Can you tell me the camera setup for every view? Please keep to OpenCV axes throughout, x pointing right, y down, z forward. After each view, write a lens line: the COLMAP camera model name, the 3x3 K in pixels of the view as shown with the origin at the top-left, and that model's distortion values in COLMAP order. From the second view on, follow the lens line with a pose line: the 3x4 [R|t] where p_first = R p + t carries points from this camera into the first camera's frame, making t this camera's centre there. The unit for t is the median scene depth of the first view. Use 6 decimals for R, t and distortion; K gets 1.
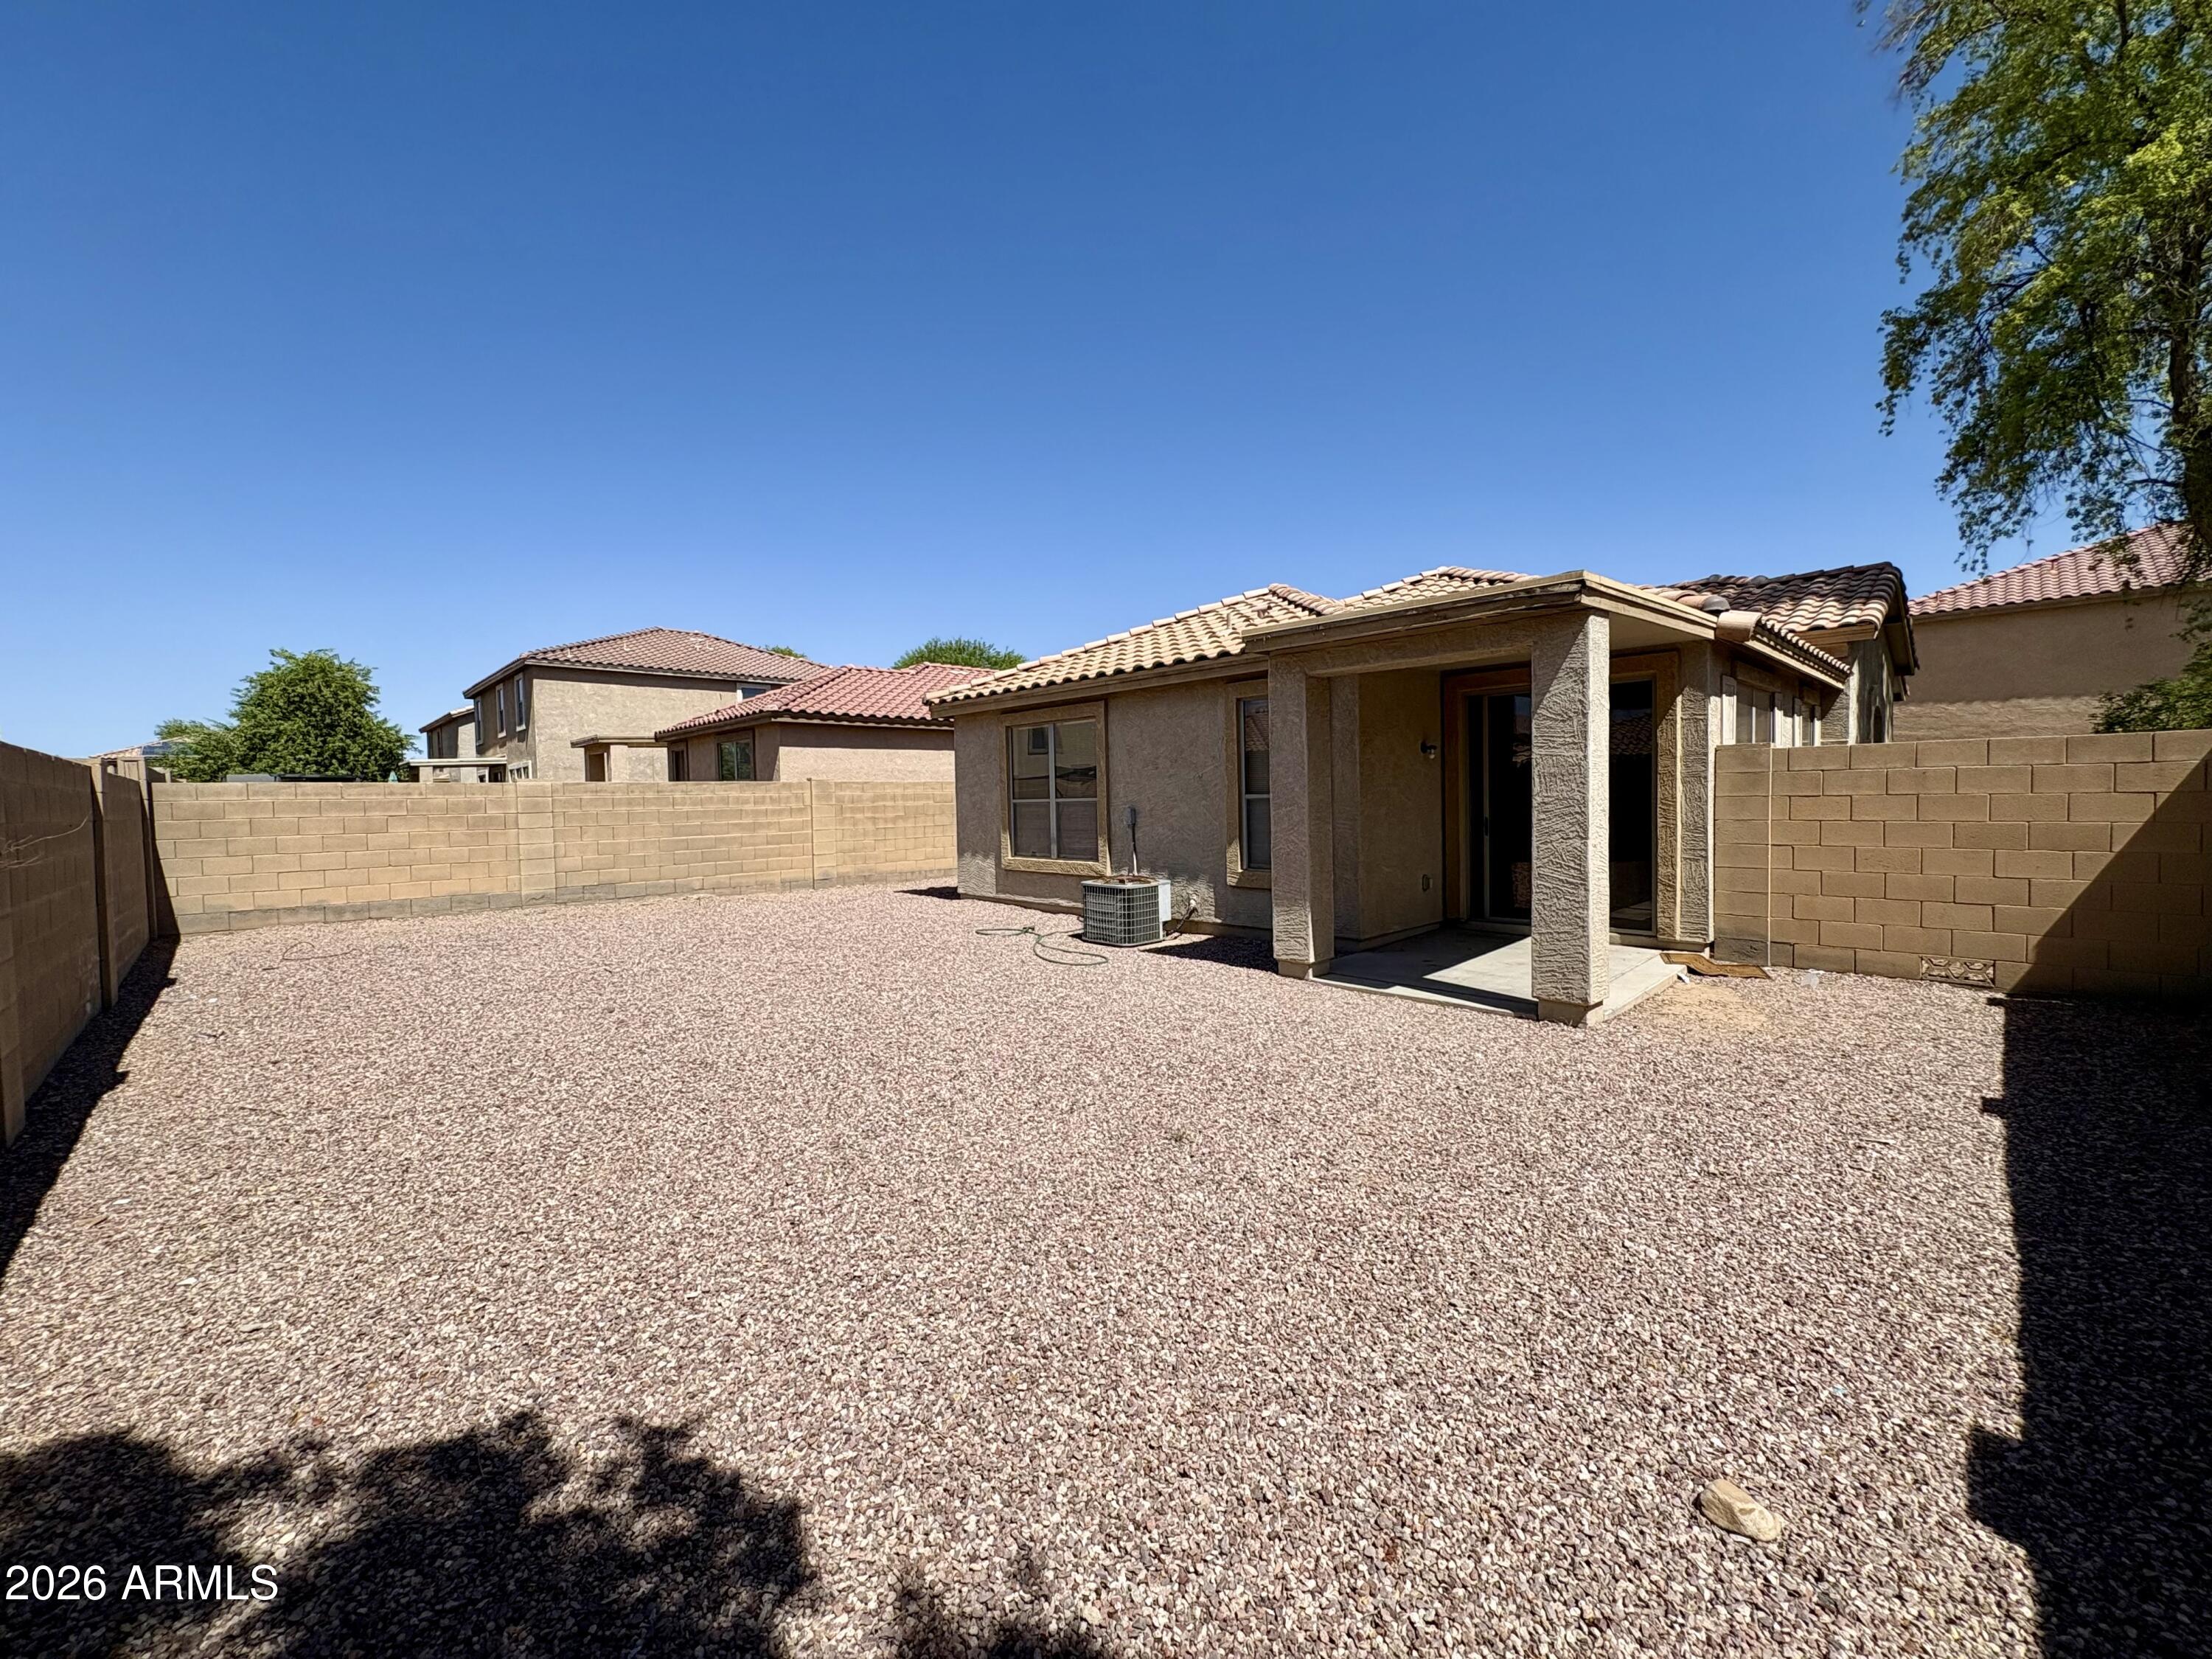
lens RADIAL K [[883.3, 0, 1110.1], [0, 883.3, 827.1], [0, 0, 1]] dist [0.000988, 0.000741]
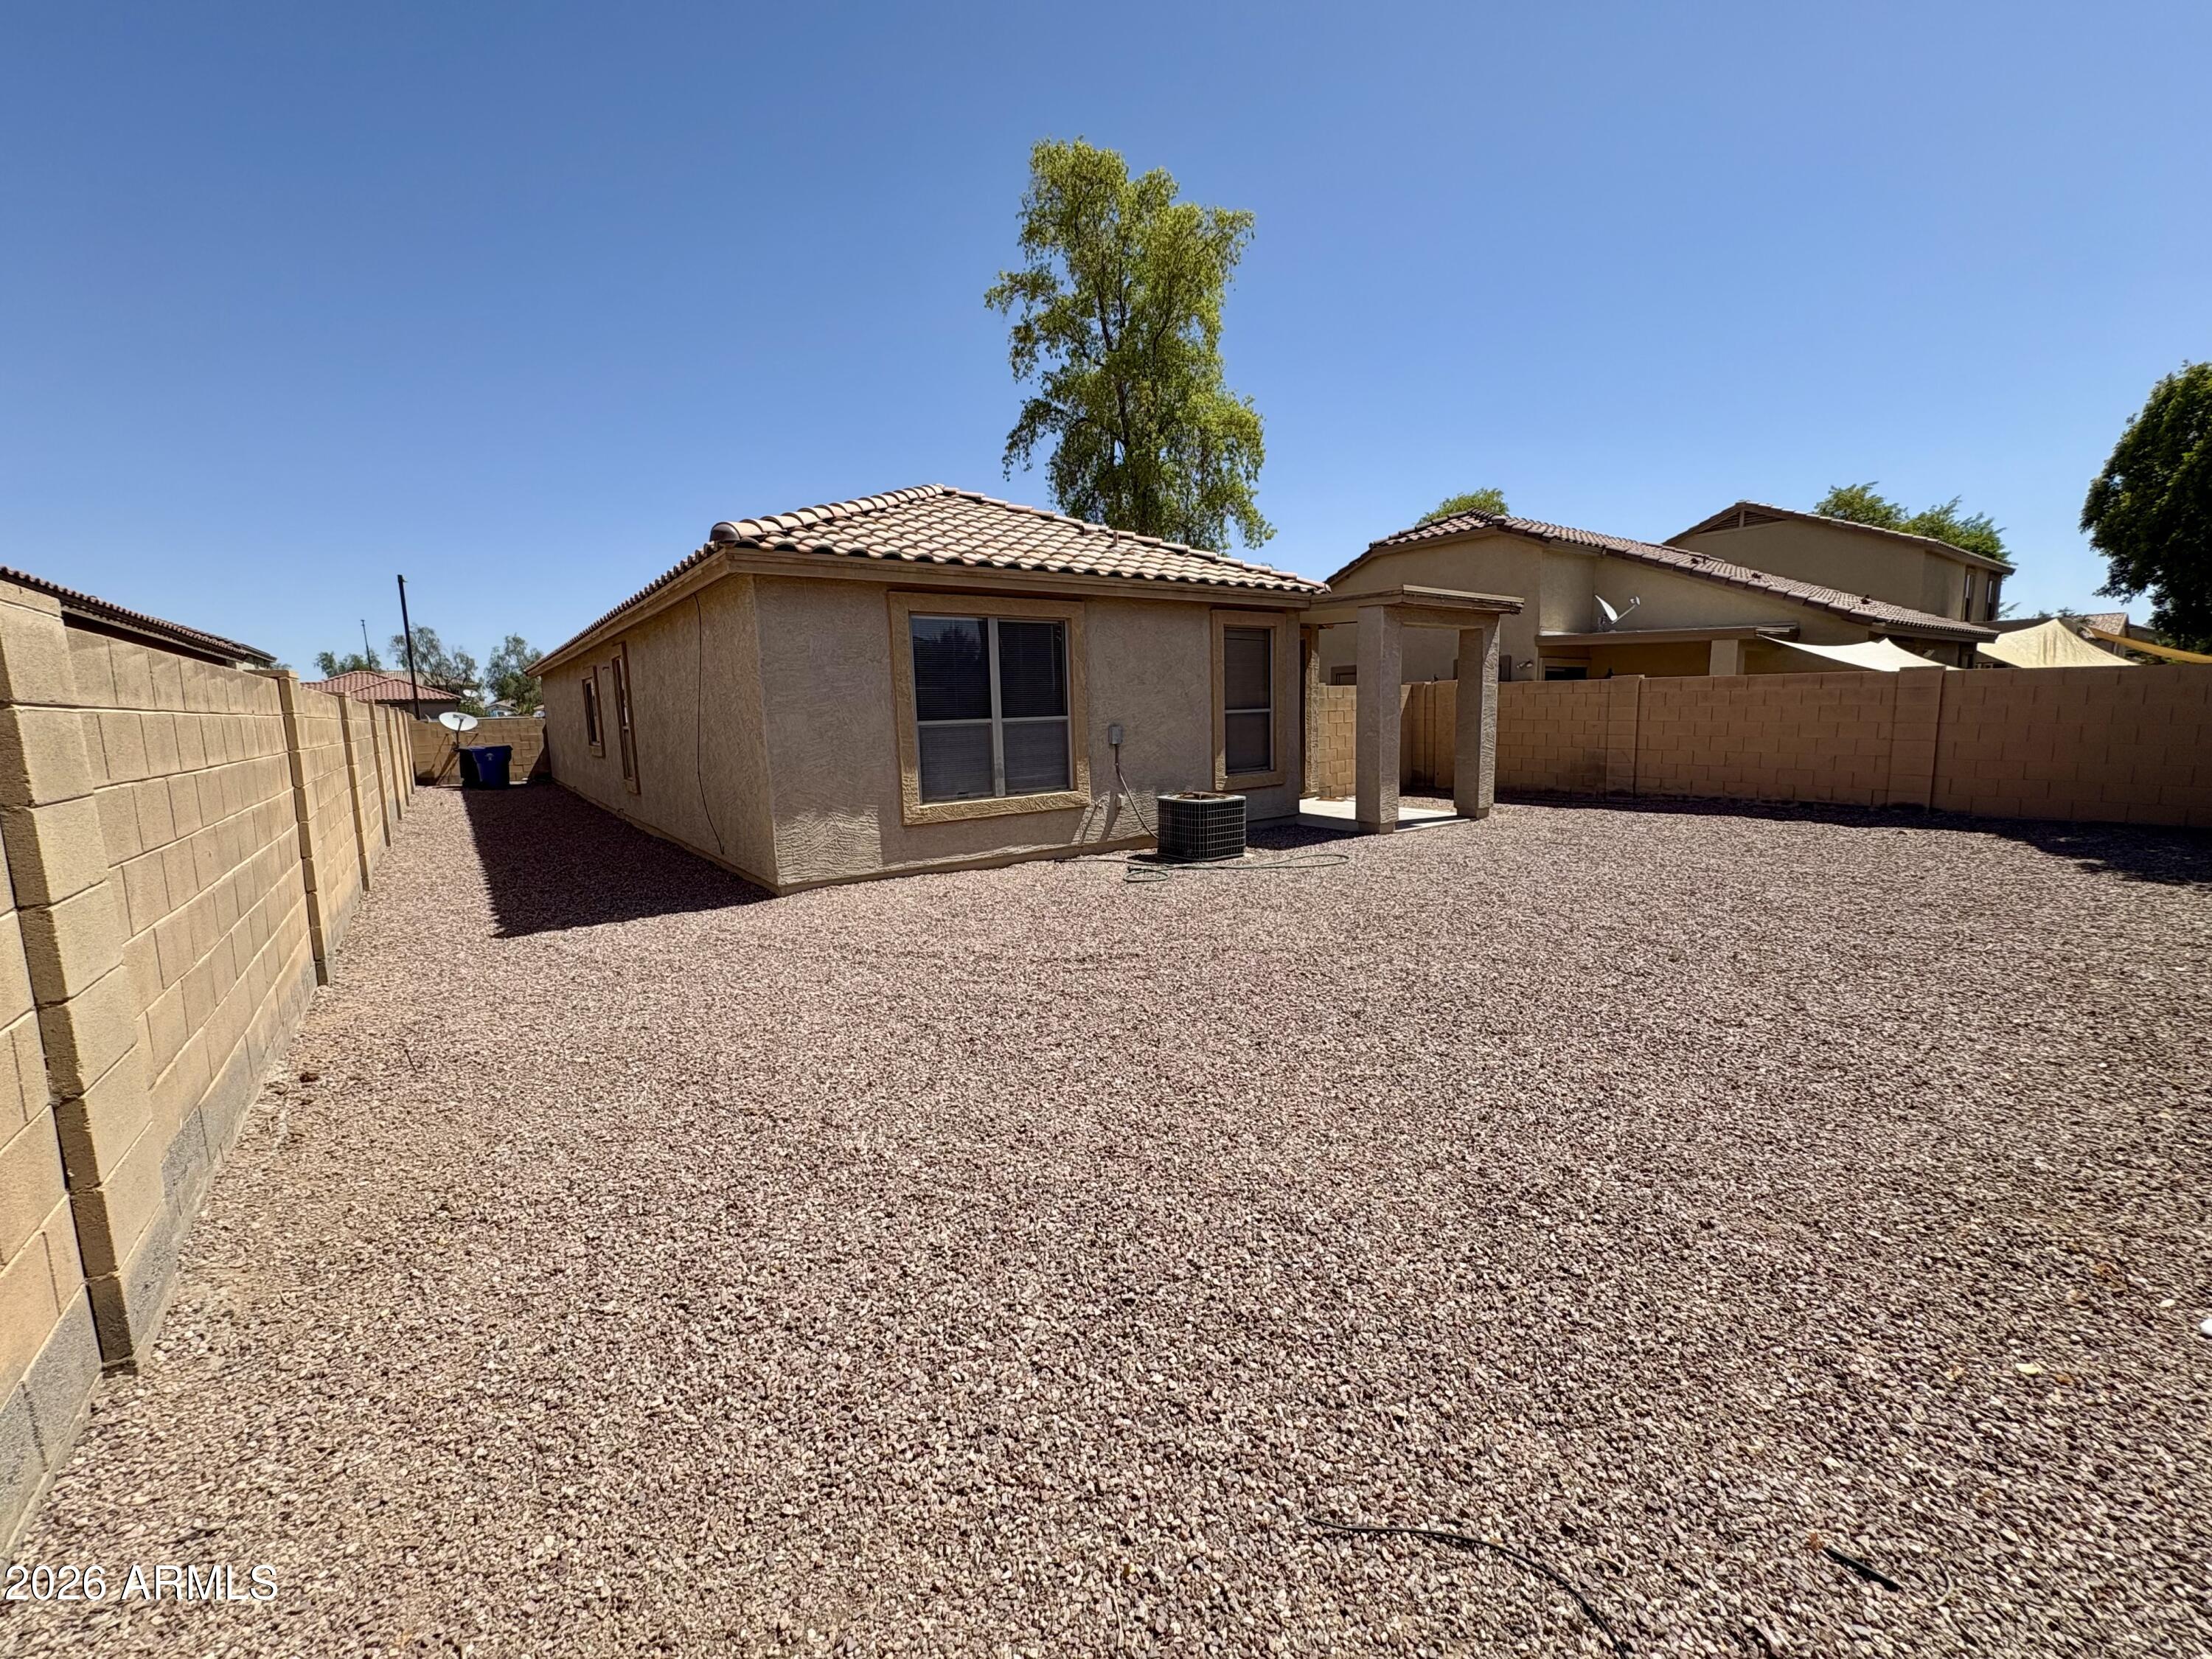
lens RADIAL K [[883.3, 0, 1108.4], [0, 883.3, 823.3], [0, 0, 1]] dist [0.000988, 0.000741]
pose [[0.114099, -0.105468, 0.987855, -0.654795], [0.063093, 0.993111, 0.098742, -0.008795], [-0.991464, 0.051061, 0.119967, 0.656723]]
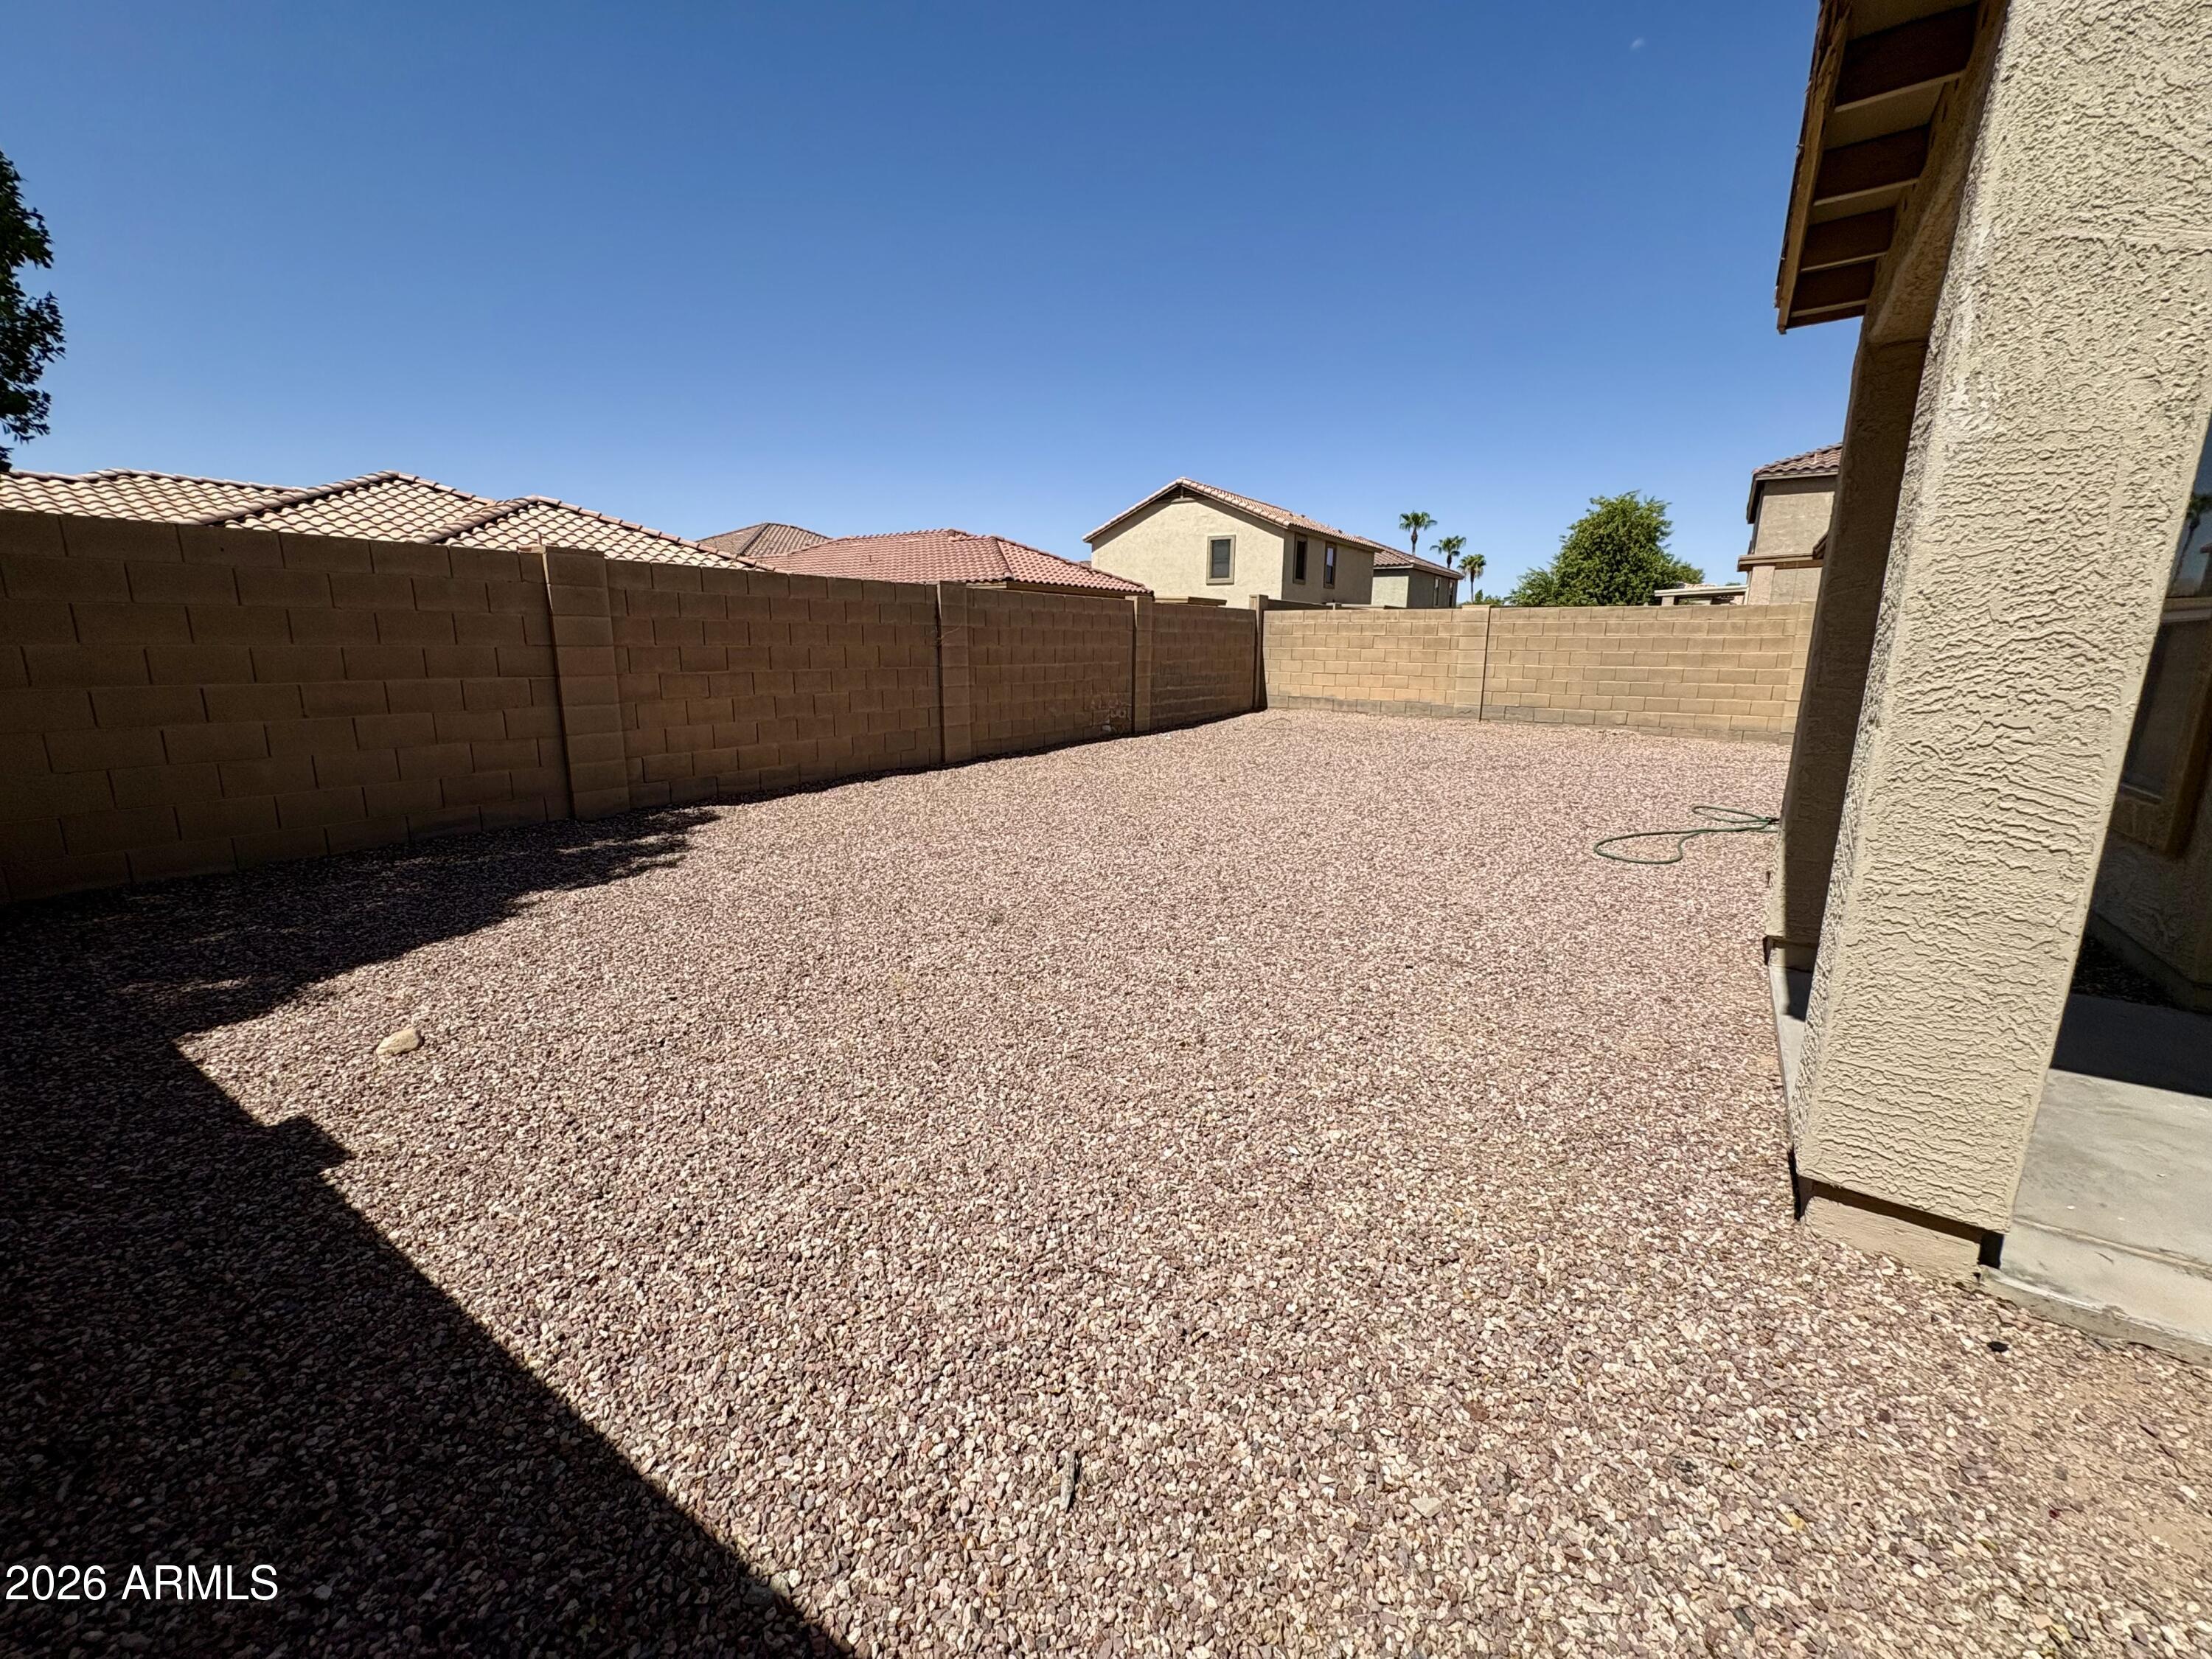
lens RADIAL K [[883.3, 0, 1107.0], [0, 883.3, 827.1], [0, 0, 1]] dist [0.000988, 0.000741]
pose [[0.200839, 0.224434, -0.953569, 0.407494], [-0.045384, 0.974489, 0.219799, -0.005463], [0.978572, -0.000867, 0.205901, 0.323696]]
